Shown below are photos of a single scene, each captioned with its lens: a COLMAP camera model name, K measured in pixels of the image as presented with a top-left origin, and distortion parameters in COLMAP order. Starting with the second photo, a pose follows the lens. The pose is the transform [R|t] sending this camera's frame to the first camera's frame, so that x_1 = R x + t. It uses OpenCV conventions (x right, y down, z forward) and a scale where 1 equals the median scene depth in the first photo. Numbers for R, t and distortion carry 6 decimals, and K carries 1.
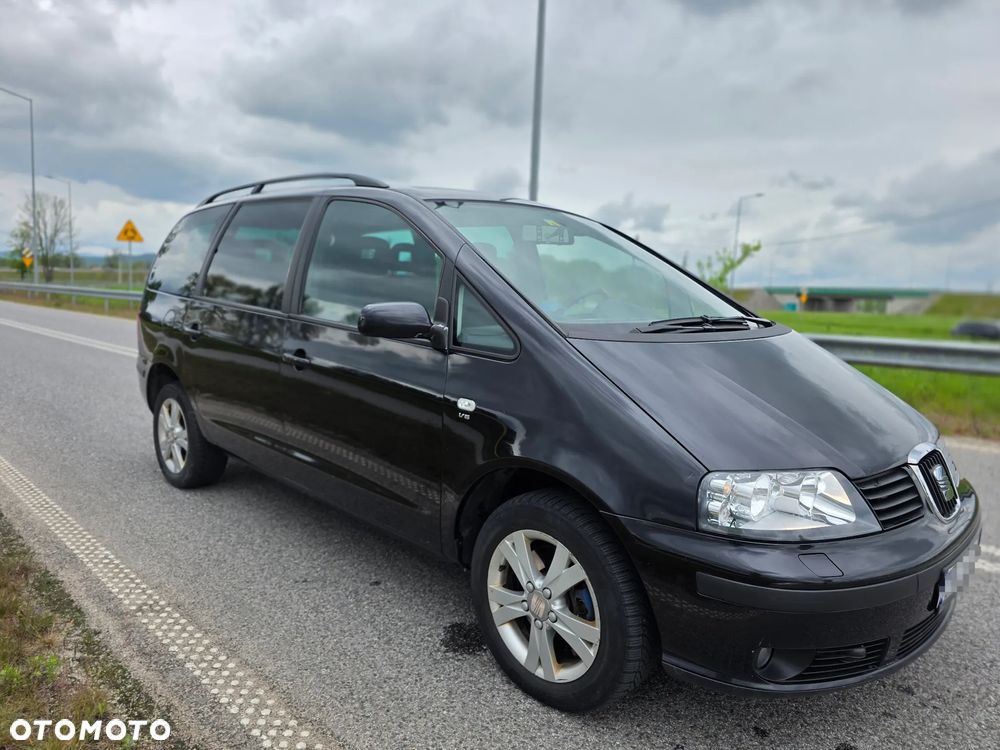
lens RADIAL K [[670.5, 0, 505.5], [0, 670.5, 376.0], [0, 0, 1]] dist [0.072400, -0.066648]
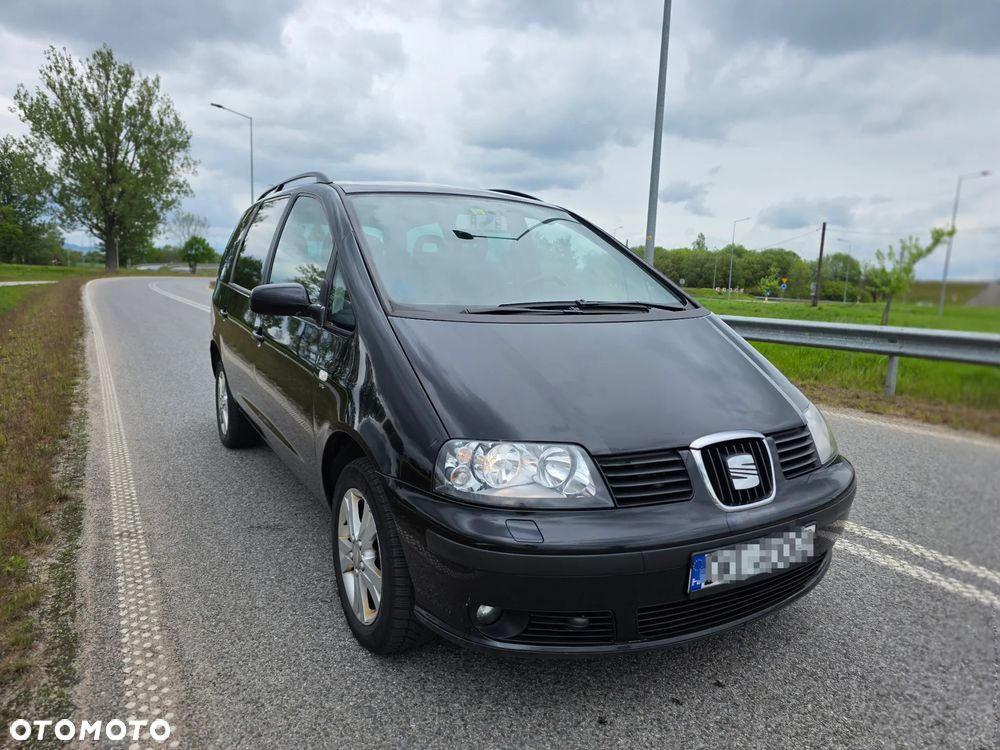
lens RADIAL K [[667.3, 0, 496.1], [0, 667.3, 376.7], [0, 0, 1]] dist [0.069733, -0.063247]
pose [[0.965978, 0.036462, -0.256041, 0.481294], [-0.033668, 0.999316, 0.015288, 0.017366], [0.256424, -0.006148, 0.966545, -0.010212]]
